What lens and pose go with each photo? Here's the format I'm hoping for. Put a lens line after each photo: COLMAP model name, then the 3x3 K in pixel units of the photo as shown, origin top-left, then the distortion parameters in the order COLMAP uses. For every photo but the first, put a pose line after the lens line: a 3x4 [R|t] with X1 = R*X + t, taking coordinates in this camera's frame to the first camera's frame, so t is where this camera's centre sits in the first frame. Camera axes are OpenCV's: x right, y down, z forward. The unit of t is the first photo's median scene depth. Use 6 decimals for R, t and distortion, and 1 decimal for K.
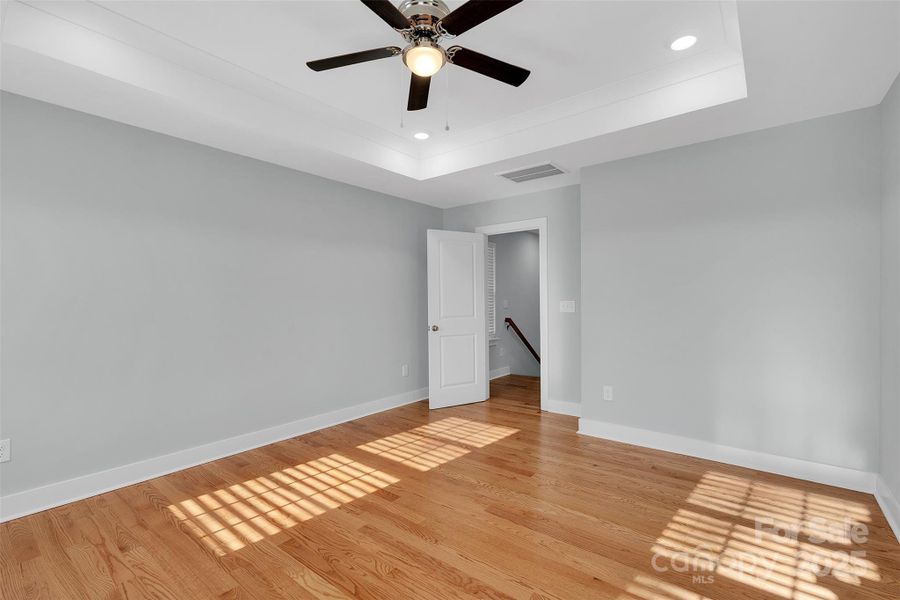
lens RADIAL K [[411.8, 0, 452.0], [0, 411.8, 297.5], [0, 0, 1]] dist [0.000582, 0.000935]
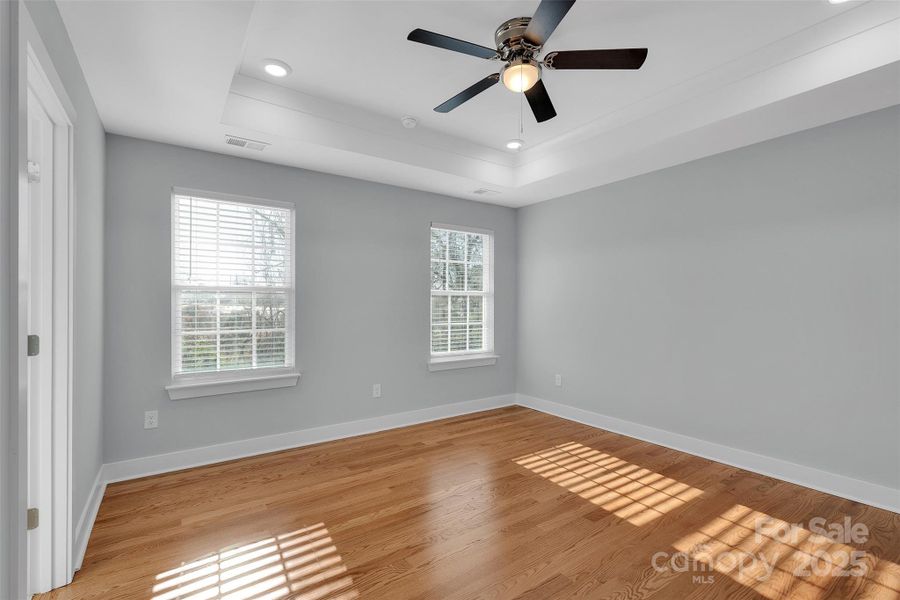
lens RADIAL K [[411.8, 0, 455.8], [0, 411.8, 306.1], [0, 0, 1]] dist [0.000582, 0.000935]
pose [[-0.279236, 0.016041, -0.960088, 0.798241], [0.005342, 0.999871, 0.015152, -0.015824], [0.960208, -0.000898, -0.279286, 0.912880]]
